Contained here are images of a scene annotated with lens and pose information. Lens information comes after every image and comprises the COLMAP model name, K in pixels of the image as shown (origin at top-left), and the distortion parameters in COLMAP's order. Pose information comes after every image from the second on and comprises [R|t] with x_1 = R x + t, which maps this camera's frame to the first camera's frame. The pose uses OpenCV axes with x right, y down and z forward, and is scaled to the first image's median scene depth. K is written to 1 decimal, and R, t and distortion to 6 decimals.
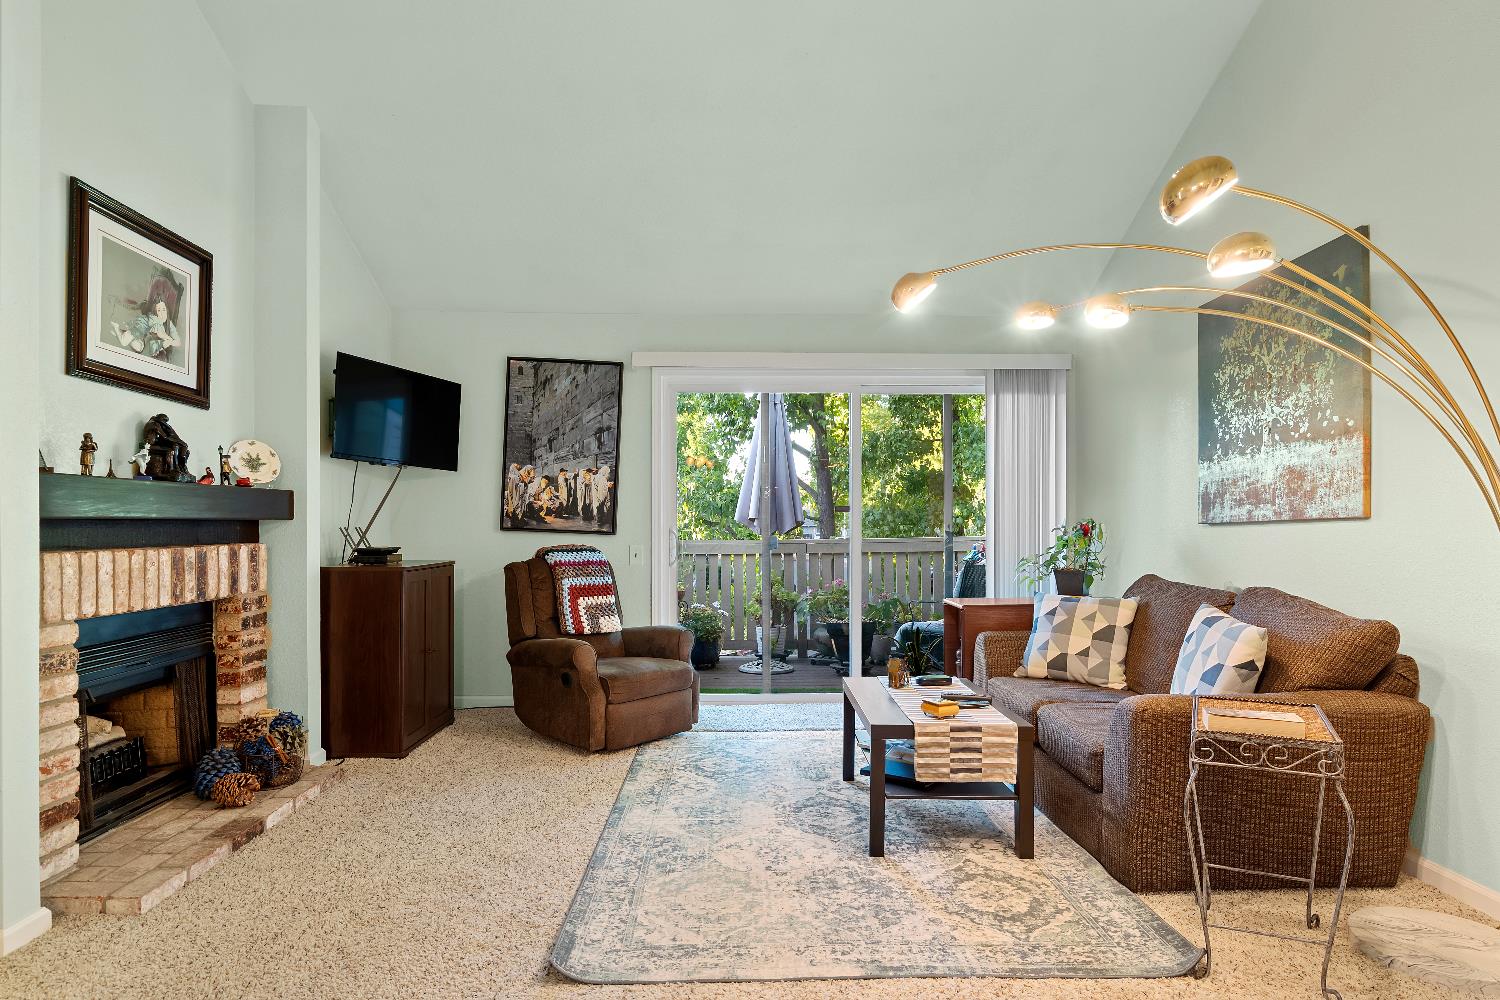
lens RADIAL K [[840.9, 0, 747.3], [0, 840.9, 529.0], [0, 0, 1]] dist [0.002910, 0.001307]
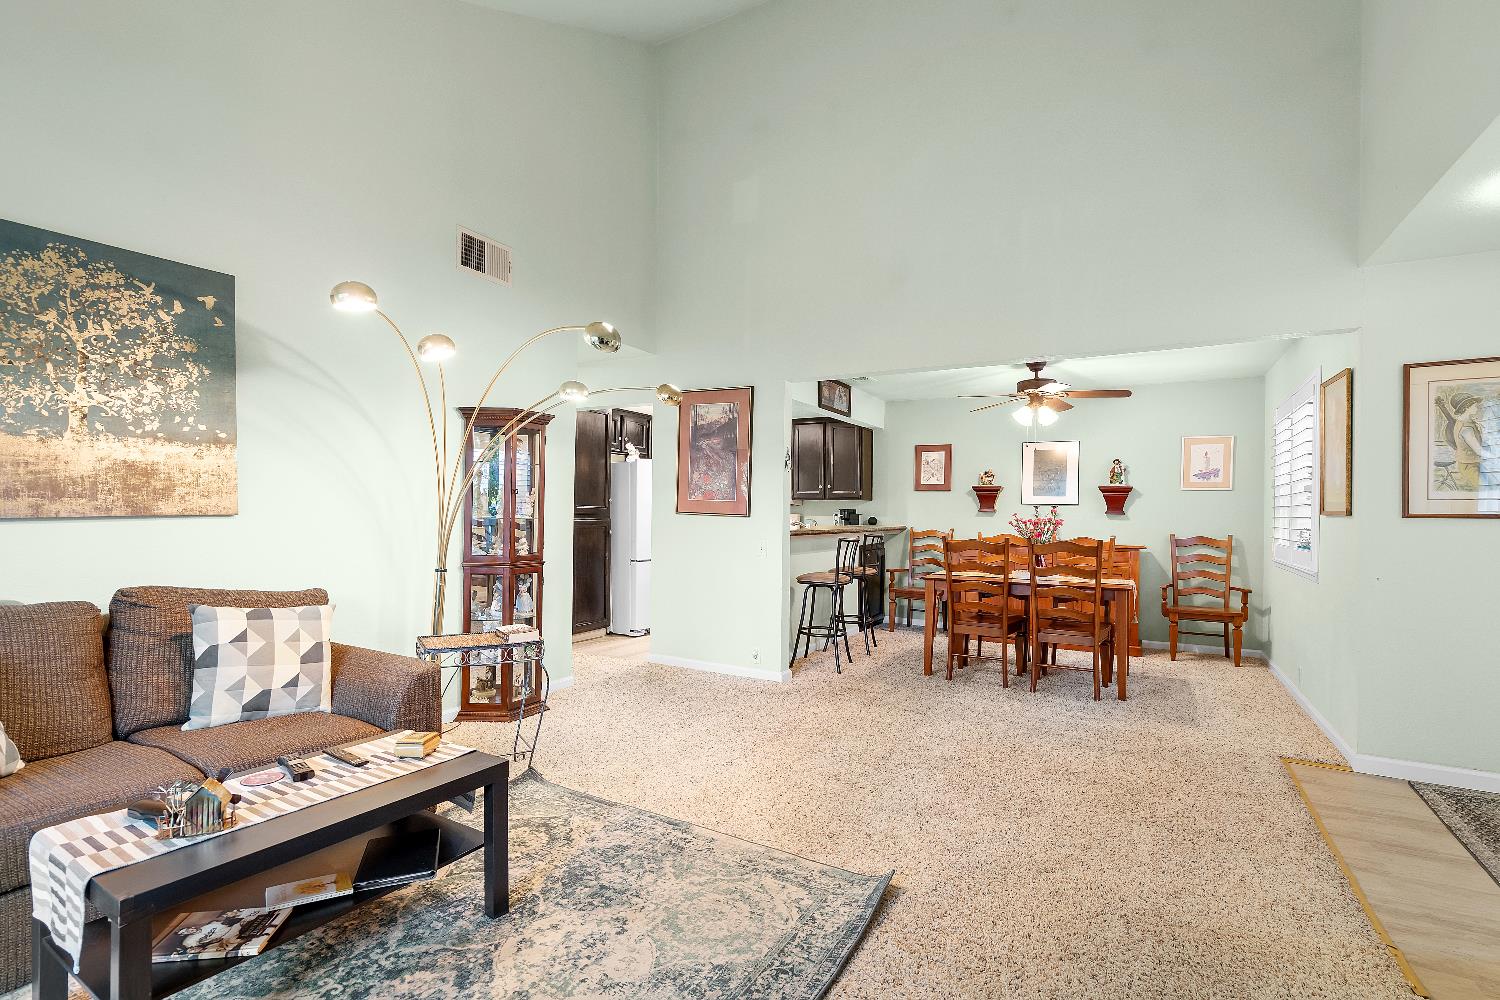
lens RADIAL K [[697.1, 0, 731.6], [0, 697.1, 501.2], [0, 0, 1]] dist [-0.000457, 0.000028]
pose [[-0.844361, -0.004150, 0.535759, -0.302821], [-0.011514, 0.999880, -0.010401, -0.021977], [-0.535651, -0.014951, -0.844307, 1.040151]]
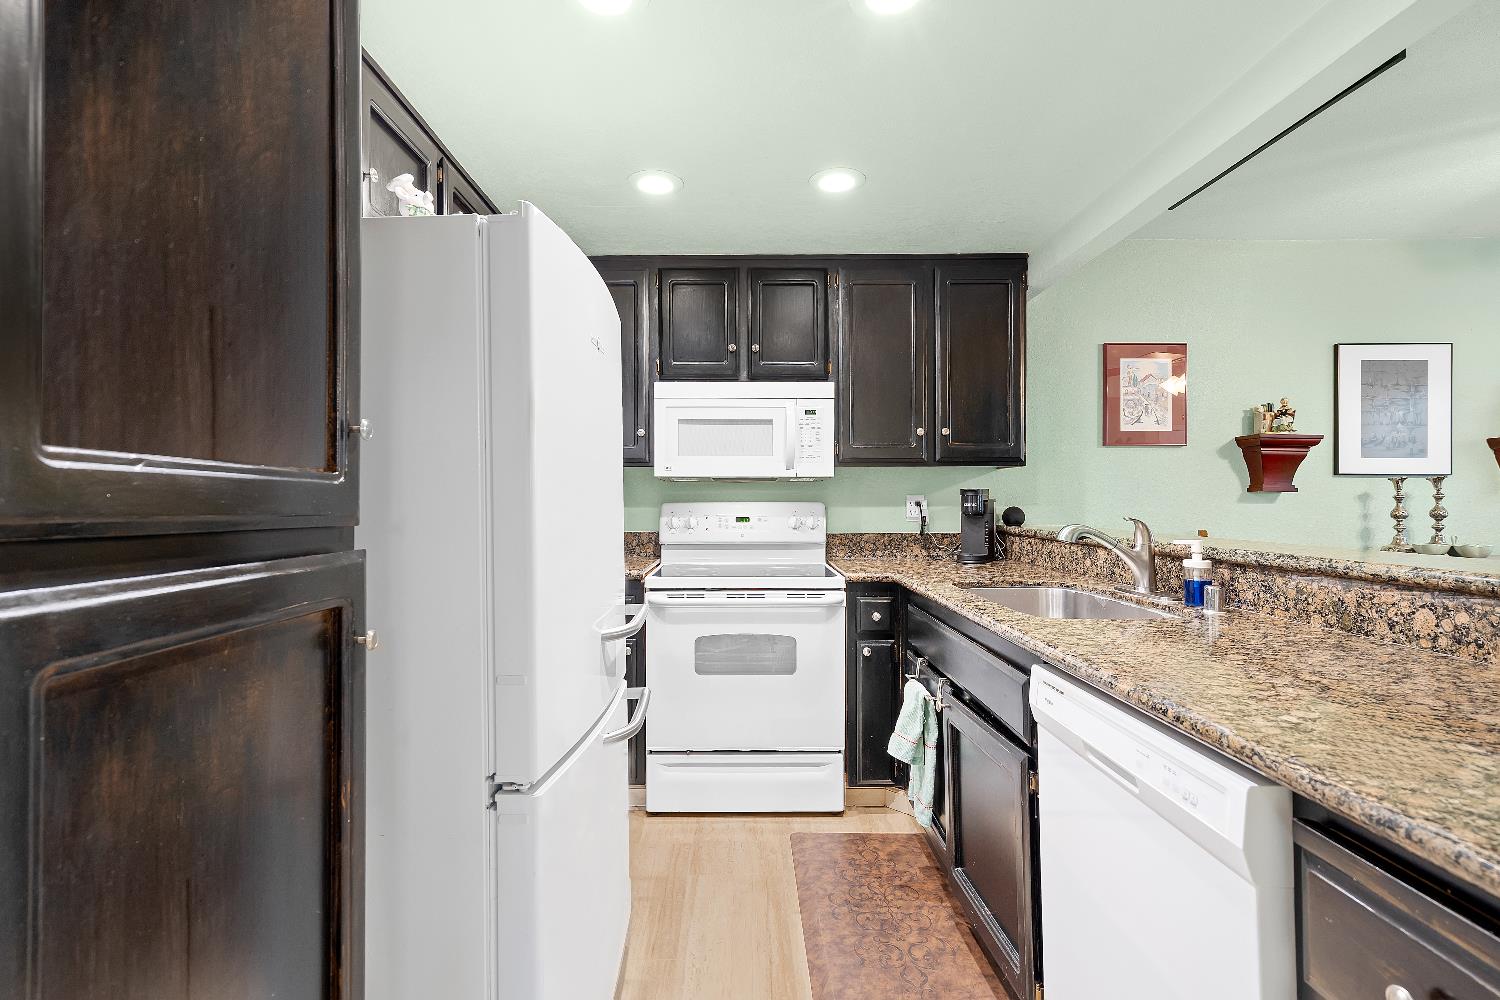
lens RADIAL K [[688.6, 0, 734.7], [0, 688.6, 496.6], [0, 0, 1]] dist [0.012363, 0.000391]
pose [[-0.999515, -0.001029, 0.031114, 0.667824], [-0.001029, 0.999999, 0.000002, -0.014548], [-0.031114, -0.000030, -0.999516, 0.056121]]
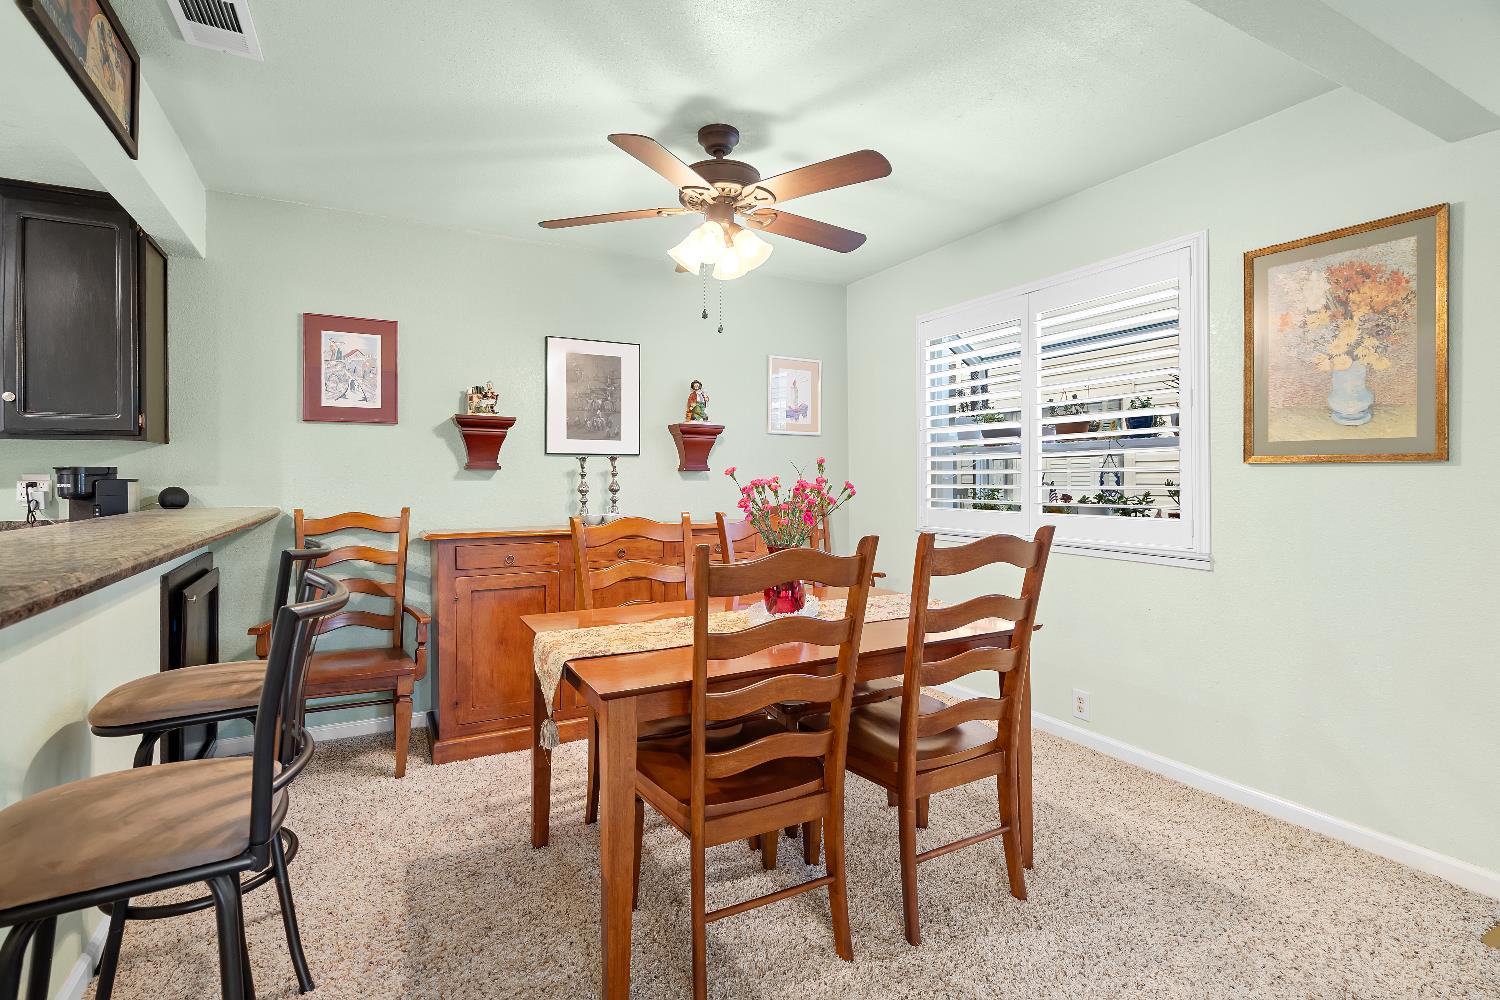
lens RADIAL K [[689.6, 0, 738.4], [0, 689.6, 471.6], [0, 0, 1]] dist [0.000349, 0.000384]
pose [[-0.894499, 0.002205, -0.447064, 0.180040], [0.003870, 0.999989, -0.002811, -0.014392], [0.447053, -0.004245, -0.894497, 0.130574]]
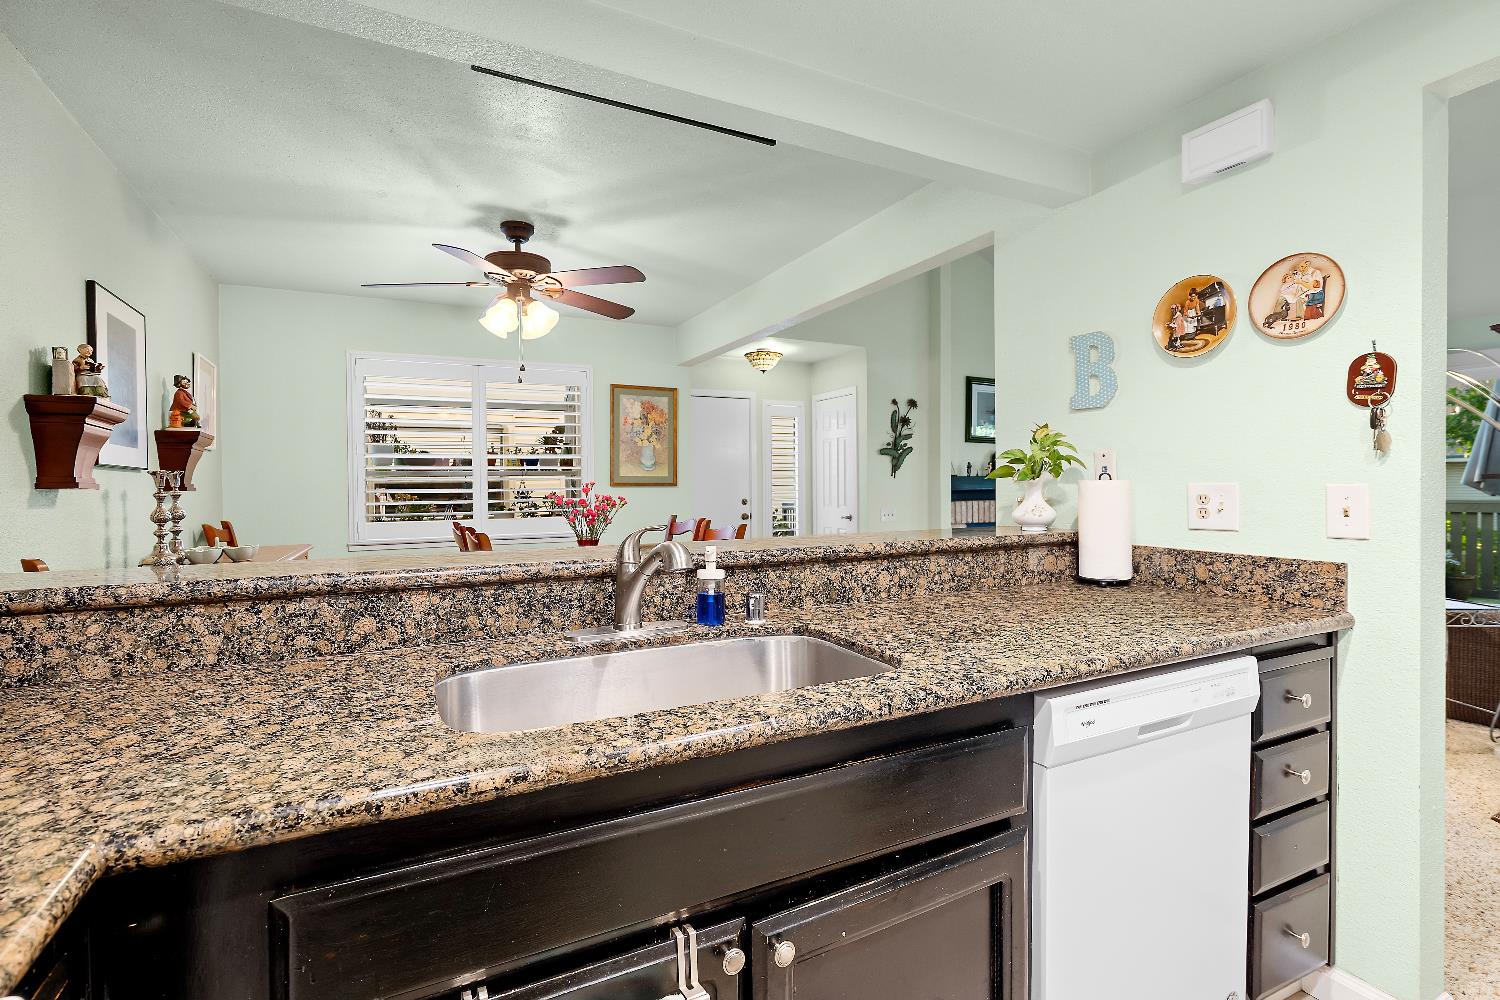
lens RADIAL K [[697.1, 0, 731.6], [0, 697.1, 501.2], [0, 0, 1]] dist [-0.000457, 0.000028]
pose [[0.413803, 0.016373, -0.910219, 0.735145], [0.006009, 0.999767, 0.020716, -0.019636], [0.910347, -0.014041, 0.413608, -0.521813]]
